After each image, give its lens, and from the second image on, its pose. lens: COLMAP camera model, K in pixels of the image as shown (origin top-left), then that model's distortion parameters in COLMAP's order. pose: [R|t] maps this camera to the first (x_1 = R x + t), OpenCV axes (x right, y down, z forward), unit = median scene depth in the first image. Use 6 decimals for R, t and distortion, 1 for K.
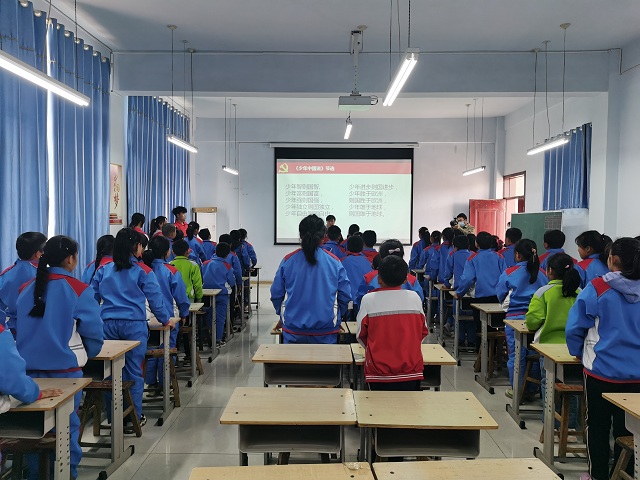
lens RADIAL K [[490.0, 0, 320.0], [0, 490.0, 240.0], [0, 0, 1]] dist [0.034633, -0.031664]
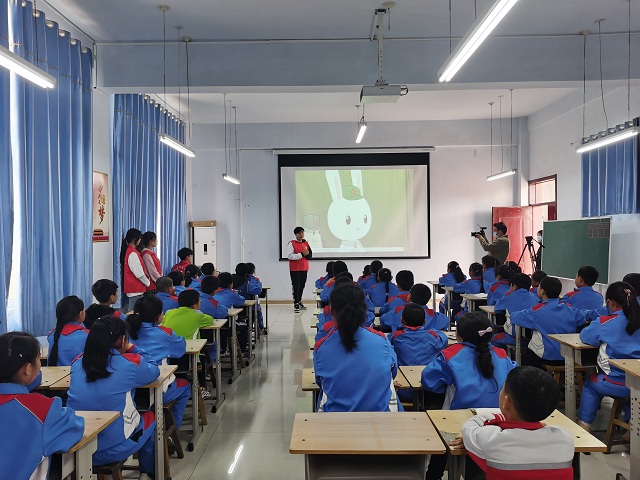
lens RADIAL K [[490.0, 0, 320.0], [0, 490.0, 240.0], [0, 0, 1]] dist [0.034633, -0.031664]
pose [[0.999797, -0.018601, 0.007785, -0.035751], [0.018794, 0.999500, -0.025444, -0.005542], [-0.007308, 0.025586, 0.999646, 0.126189]]
